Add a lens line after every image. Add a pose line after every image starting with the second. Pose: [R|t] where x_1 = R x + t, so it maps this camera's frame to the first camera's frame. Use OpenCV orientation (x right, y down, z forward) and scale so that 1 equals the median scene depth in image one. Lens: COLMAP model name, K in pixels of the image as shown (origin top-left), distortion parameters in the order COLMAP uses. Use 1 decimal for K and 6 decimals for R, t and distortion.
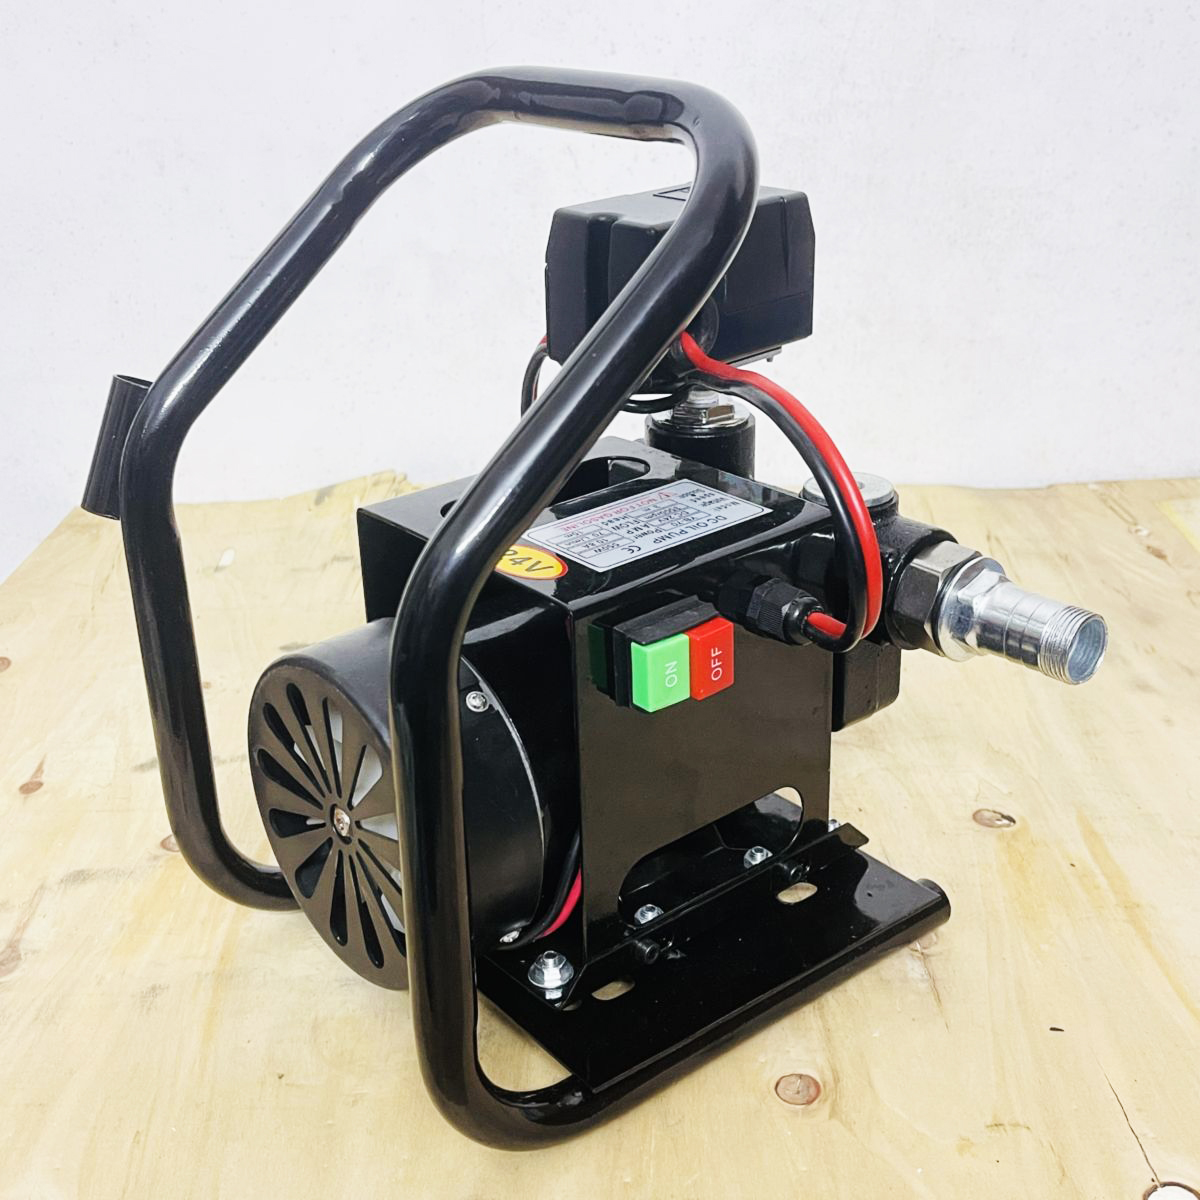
lens RADIAL K [[1489.2, 0, 598.6], [0, 1489.2, 588.3], [0, 0, 1]] dist [0.082866, 0.084182]
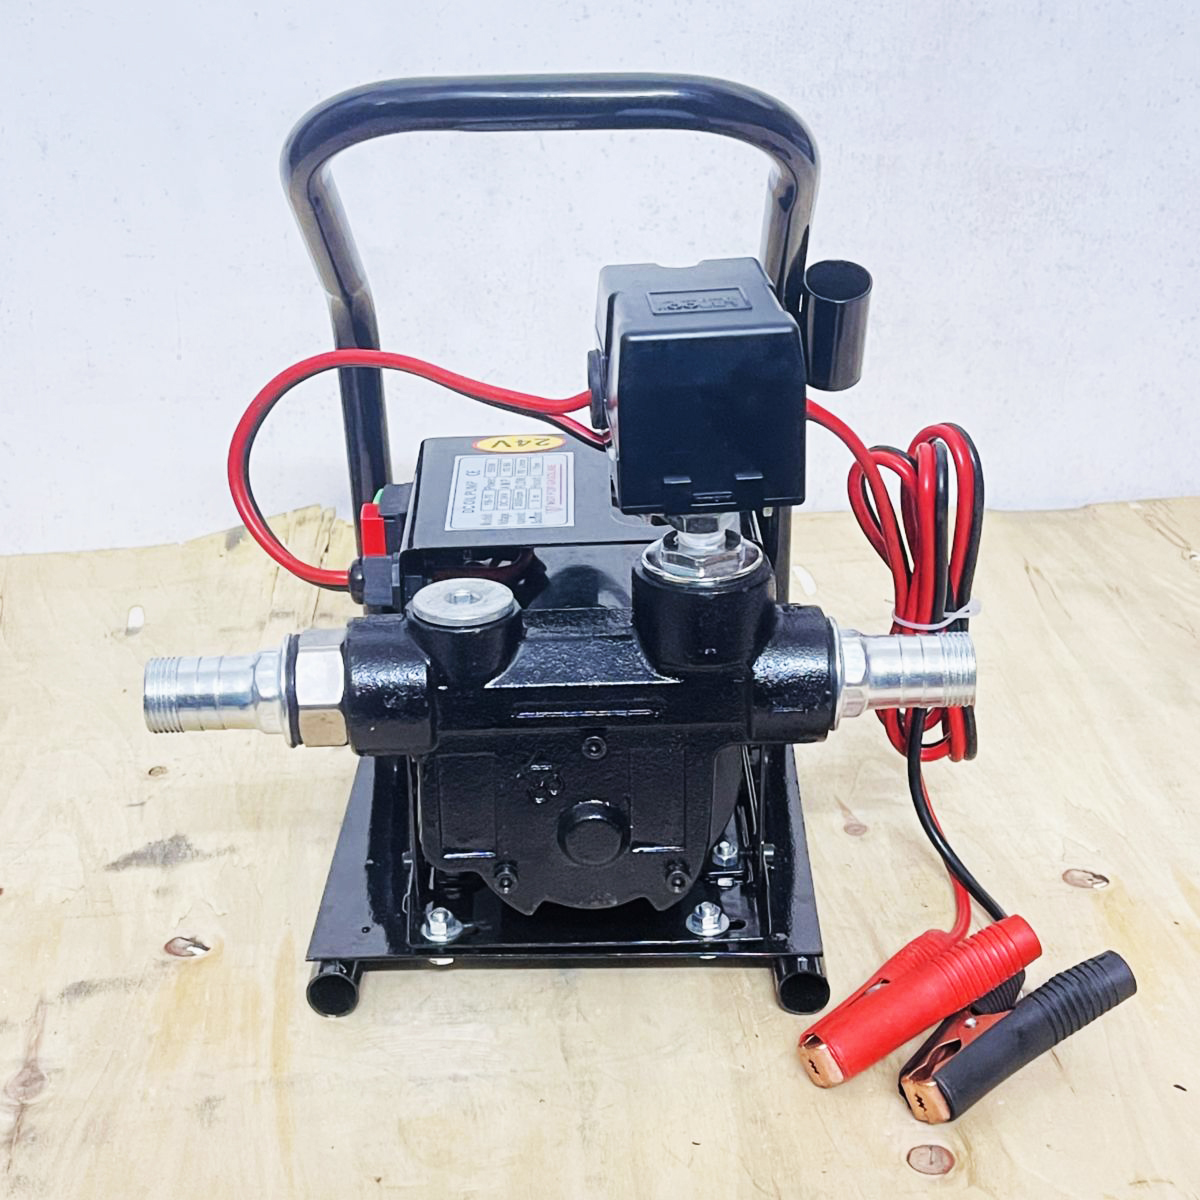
lens RADIAL K [[2042.1, 0, 600.0], [0, 2042.1, 600.0], [0, 0, 1]] dist [0.217888, -0.050339]
pose [[0.993997, -0.028834, 0.105539, -0.149915], [0.030499, 0.999434, -0.014193, -0.008180], [-0.105070, 0.017327, 0.994314, -0.219968]]
